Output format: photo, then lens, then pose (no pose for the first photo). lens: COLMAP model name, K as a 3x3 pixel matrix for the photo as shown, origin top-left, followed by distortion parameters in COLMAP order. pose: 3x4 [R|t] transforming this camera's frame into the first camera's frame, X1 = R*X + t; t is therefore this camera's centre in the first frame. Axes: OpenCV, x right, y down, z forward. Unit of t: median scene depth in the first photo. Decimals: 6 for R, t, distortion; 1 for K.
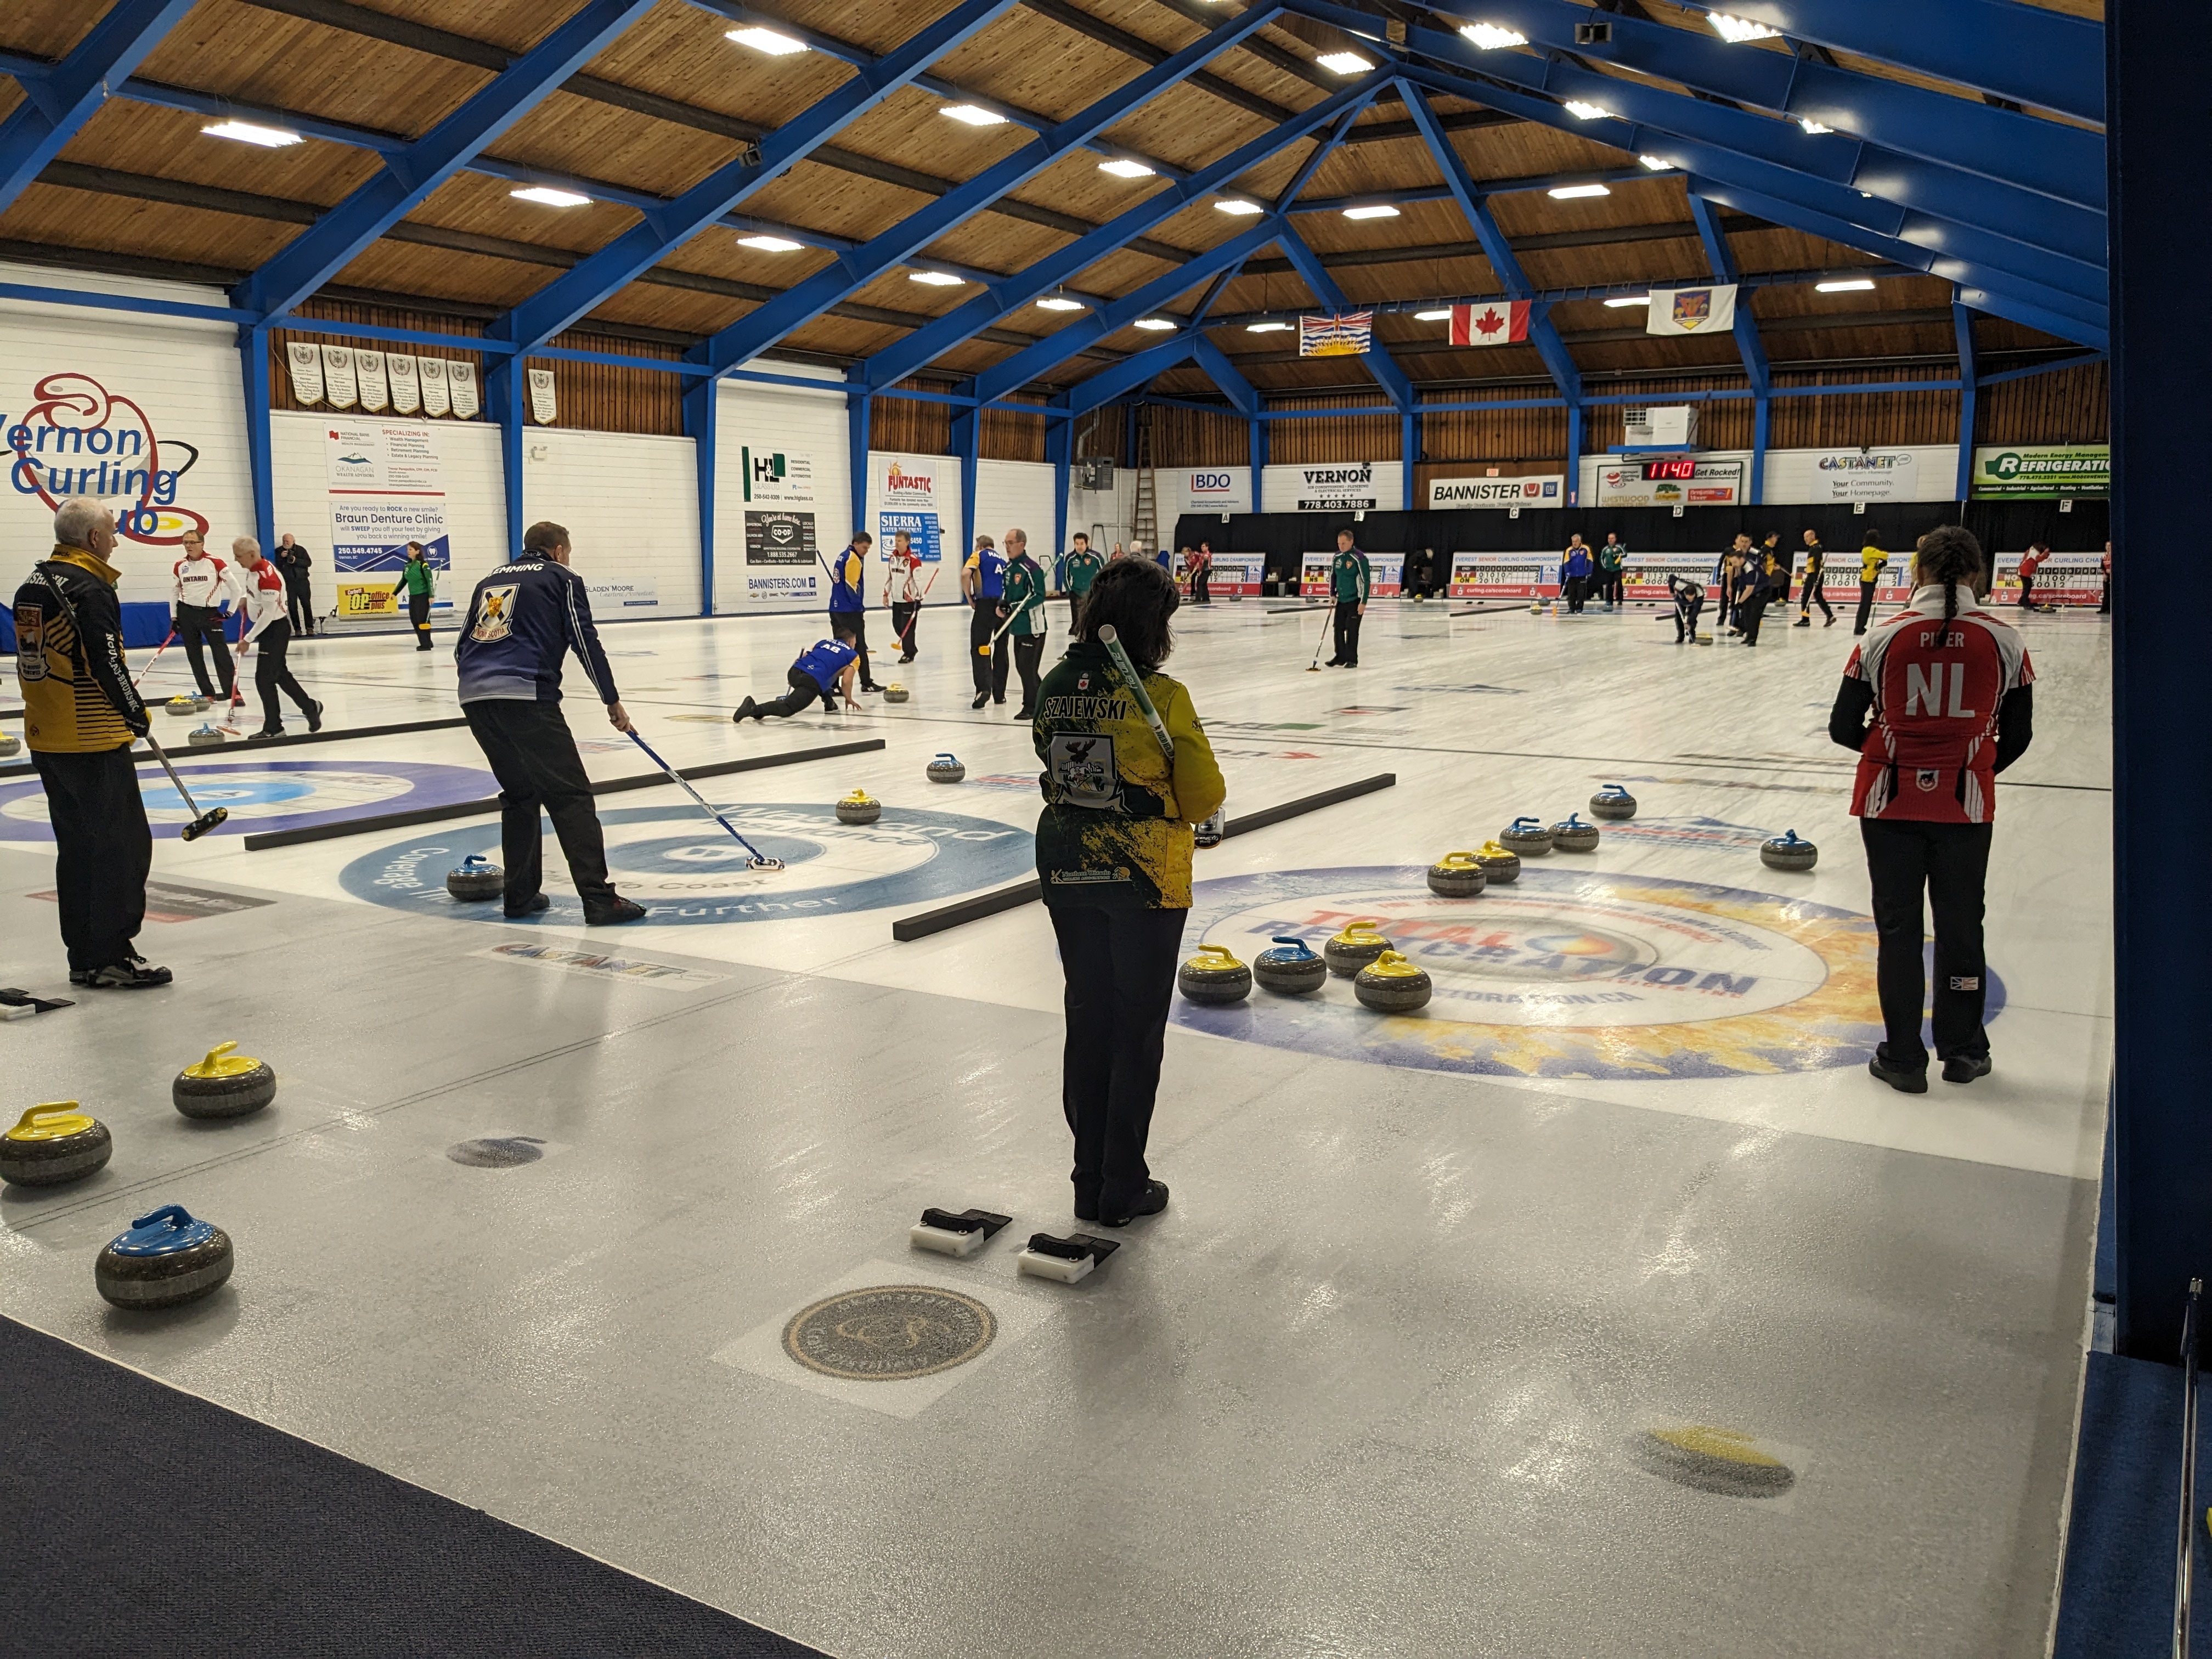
lens RADIAL K [[1739.2, 0, 1147.1], [0, 1739.2, 819.7], [0, 0, 1]] dist [0.041259, -0.073107]
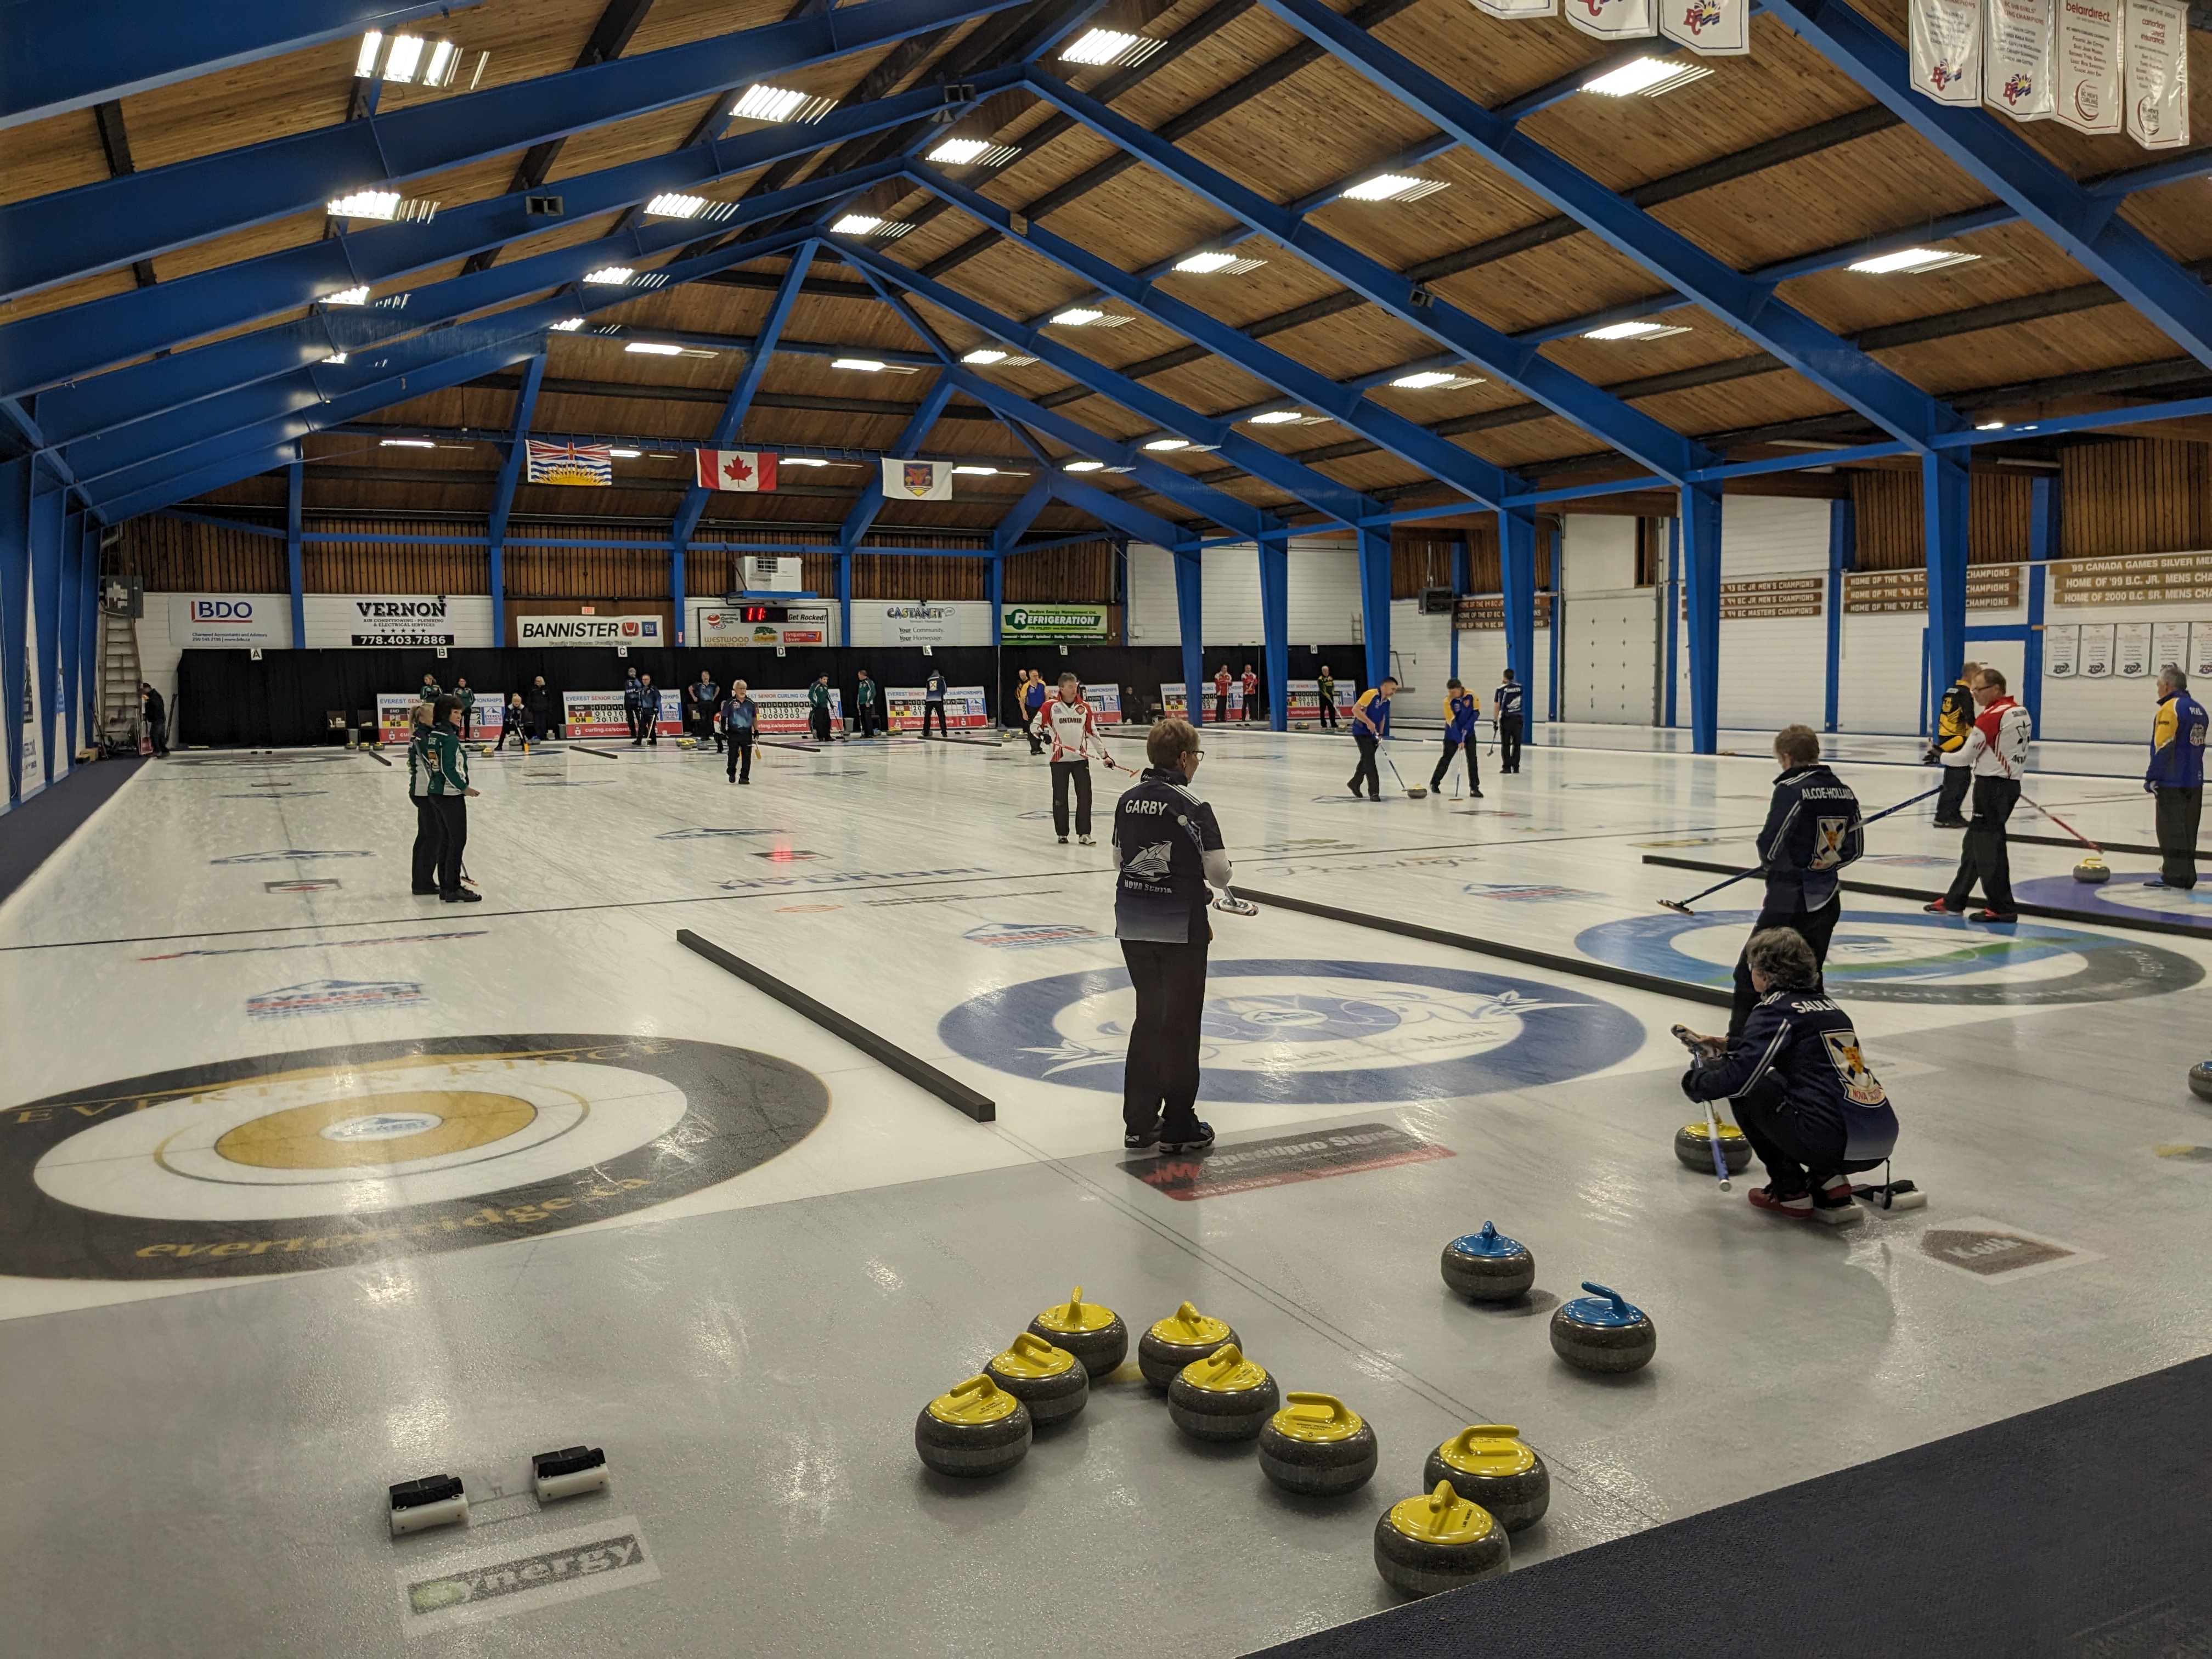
lens RADIAL K [[1739.2, 0, 1147.1], [0, 1739.2, 819.7], [0, 0, 1]] dist [0.041259, -0.073107]
pose [[0.540191, -0.073767, 0.838303, -0.490732], [0.141195, 0.989974, -0.003870, -0.036098], [-0.829613, 0.120455, 0.545191, 0.228401]]
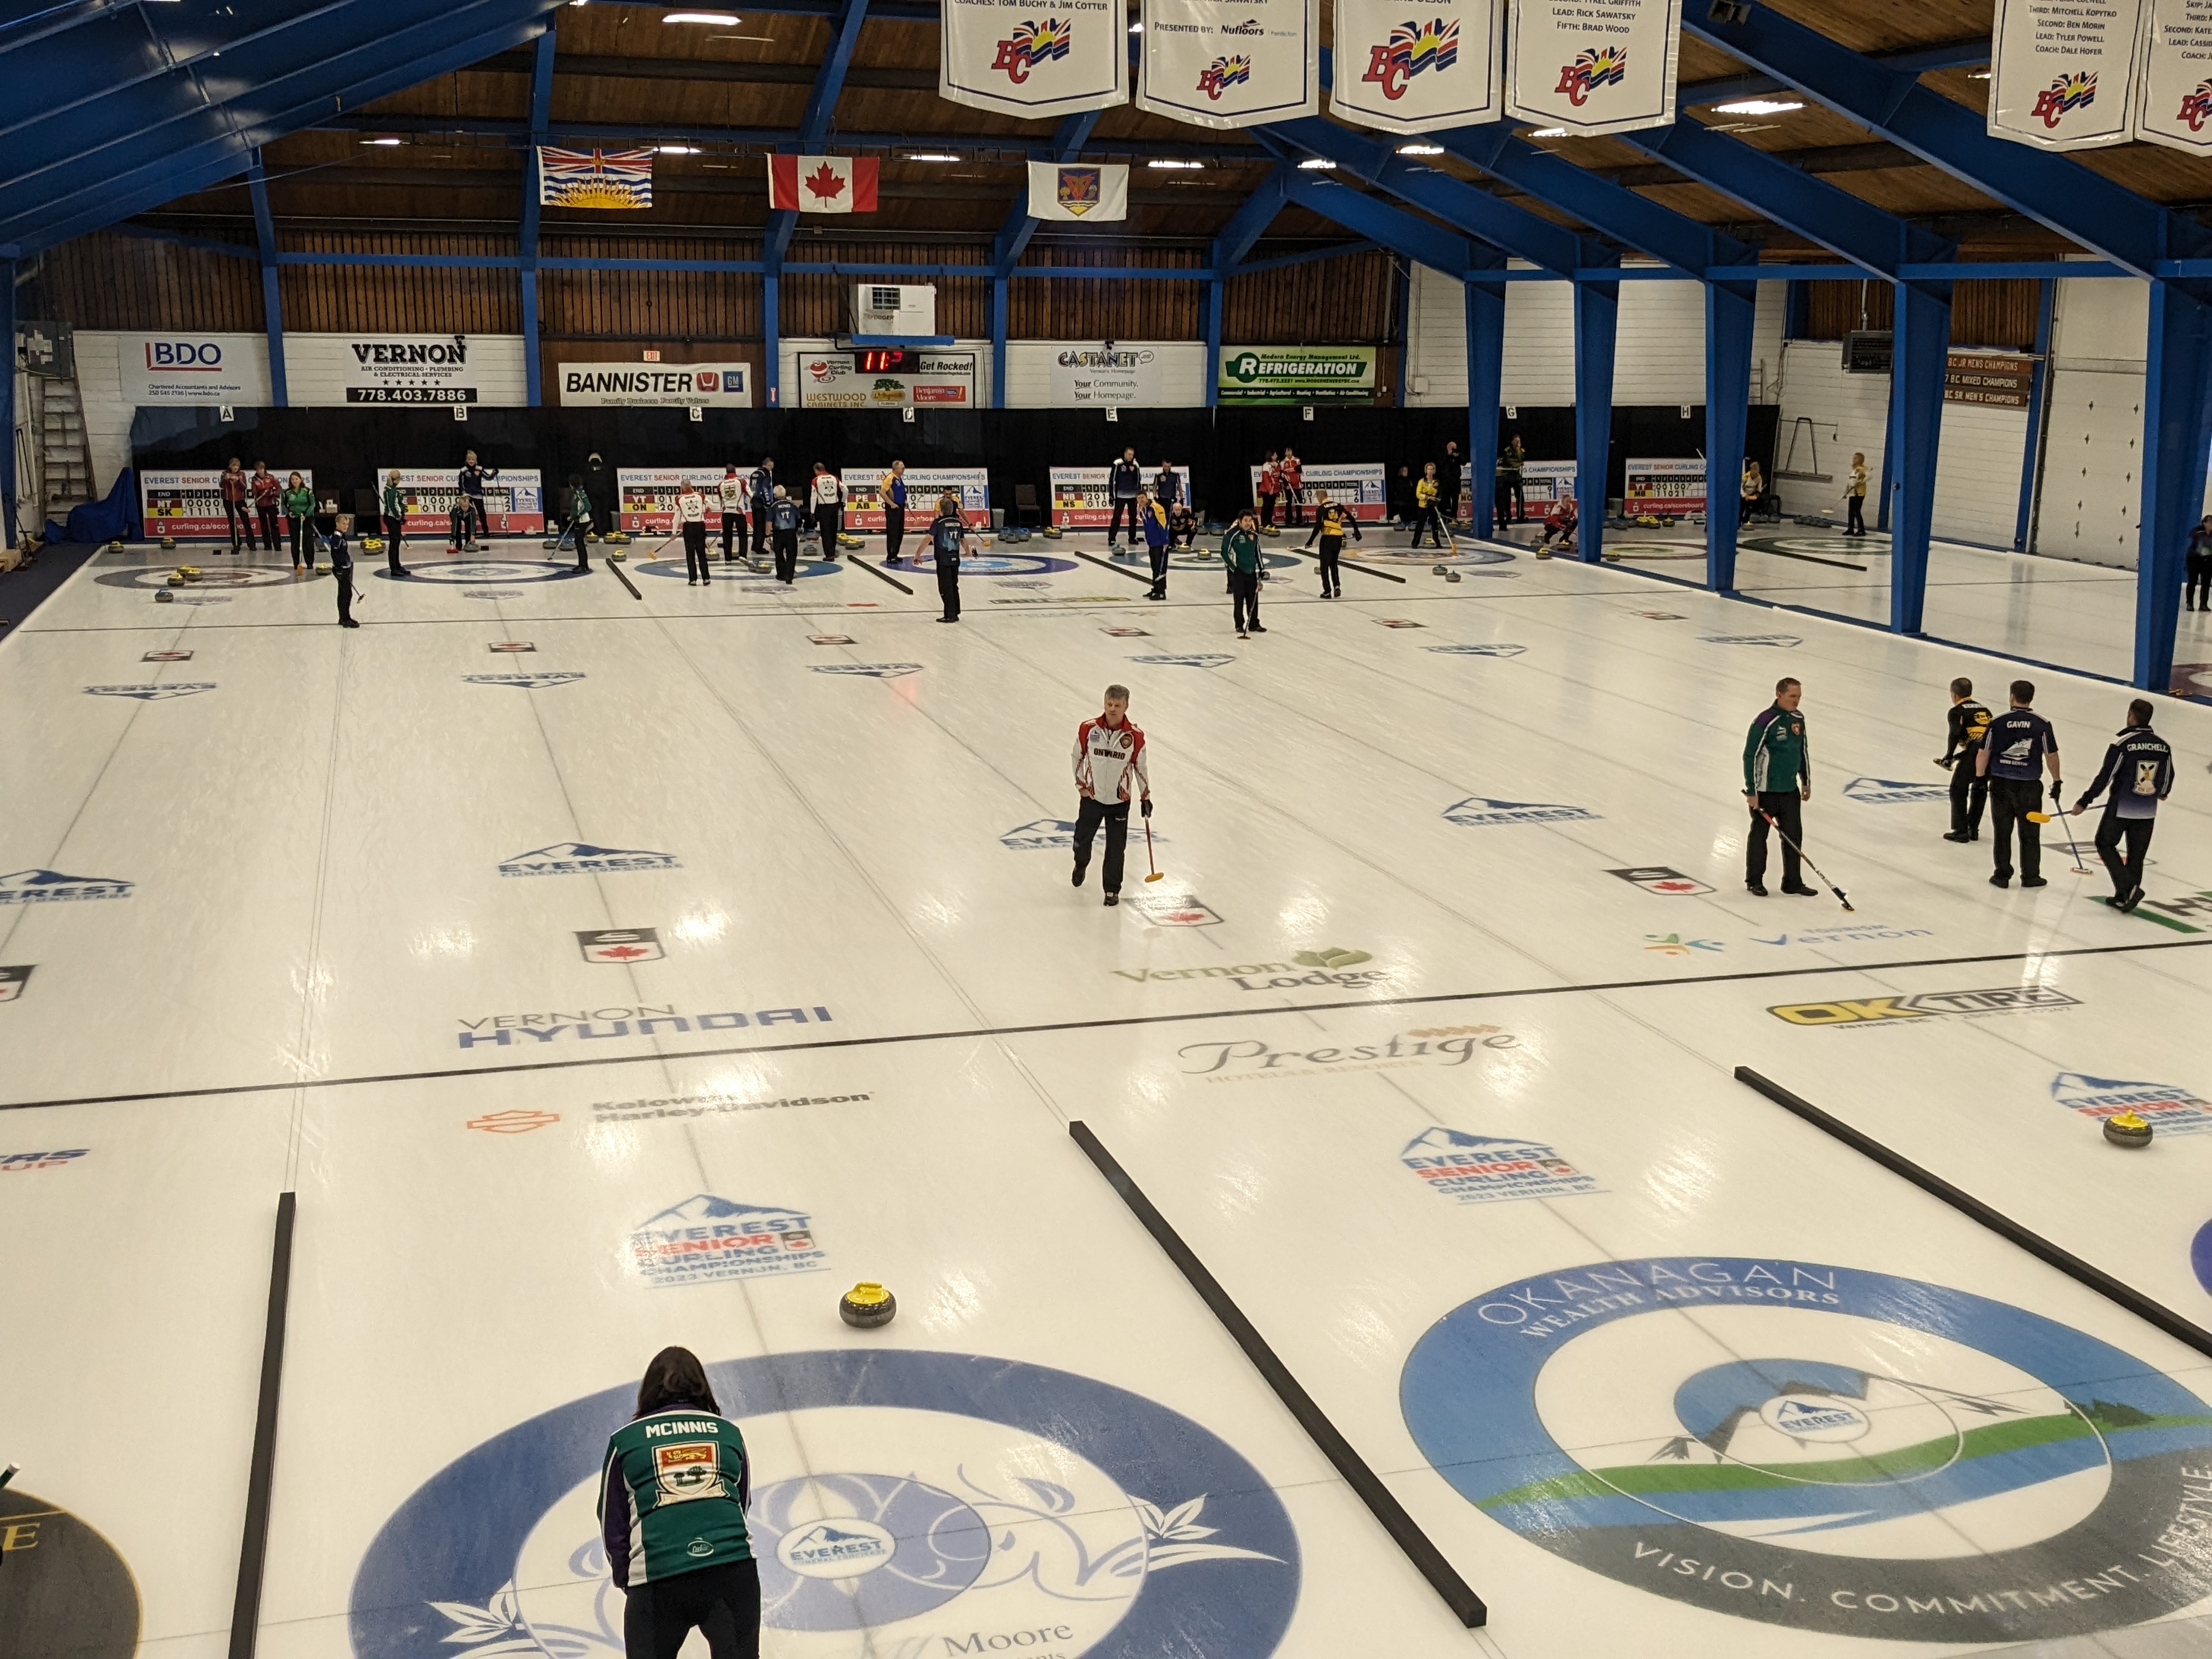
lens RADIAL K [[2382.8, 0, 1105.9], [0, 2382.8, 870.0], [0, 0, 1]] dist [0.130691, -0.309298]
pose [[0.693187, -0.155298, 0.703828, -0.433072], [0.099956, 0.987789, 0.119509, -0.092852], [-0.713793, -0.012491, 0.700245, 0.167338]]
